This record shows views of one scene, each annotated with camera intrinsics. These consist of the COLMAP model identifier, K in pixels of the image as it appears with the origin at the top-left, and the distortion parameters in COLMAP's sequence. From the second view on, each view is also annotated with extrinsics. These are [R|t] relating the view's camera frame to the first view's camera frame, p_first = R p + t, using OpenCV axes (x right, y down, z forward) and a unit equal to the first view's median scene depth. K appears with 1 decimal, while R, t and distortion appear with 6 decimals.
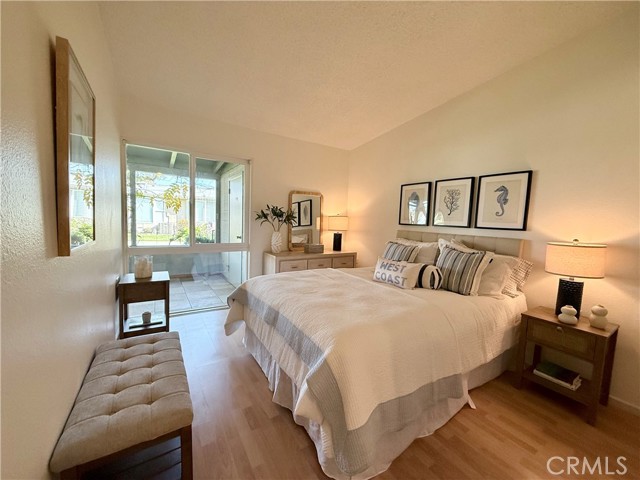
lens RADIAL K [[254.2, 0, 313.5], [0, 254.2, 242.7], [0, 0, 1]] dist [0.000874, -0.000213]
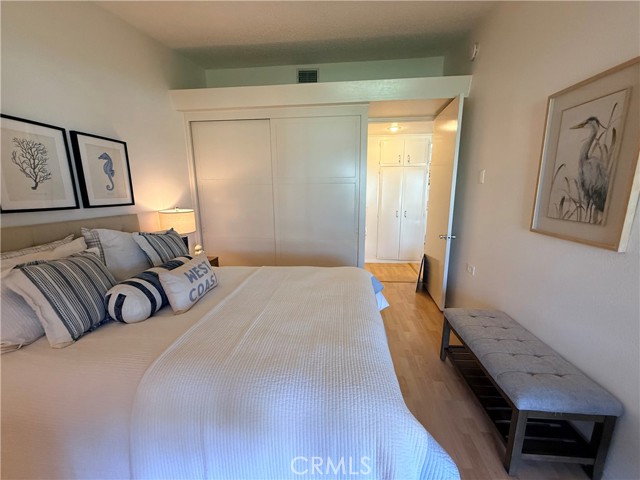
lens RADIAL K [[254.2, 0, 320.2], [0, 254.2, 239.7], [0, 0, 1]] dist [0.000874, -0.000213]
pose [[-0.799674, -0.134063, 0.585276, -0.281661], [0.048488, 0.957153, 0.285495, -0.135104], [-0.598473, 0.256682, -0.758910, 1.106171]]
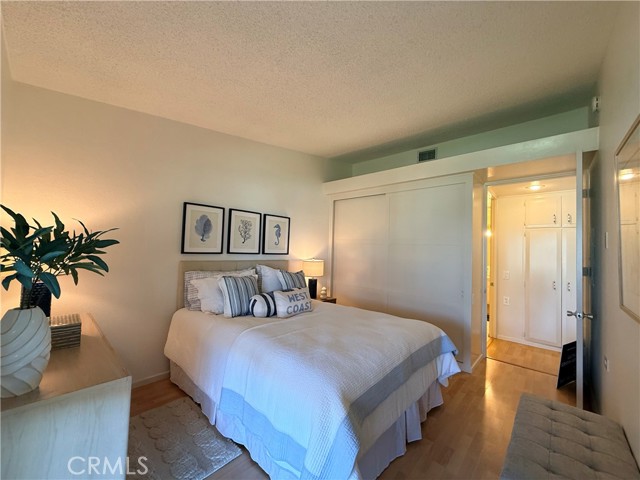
lens RADIAL K [[254.2, 0, 321.7], [0, 254.2, 239.1], [0, 0, 1]] dist [0.000874, -0.000213]
pose [[-0.276770, 0.002619, 0.960933, -0.612176], [0.058259, 0.998203, 0.014059, -0.125472], [-0.959169, 0.059874, -0.276425, 1.007674]]
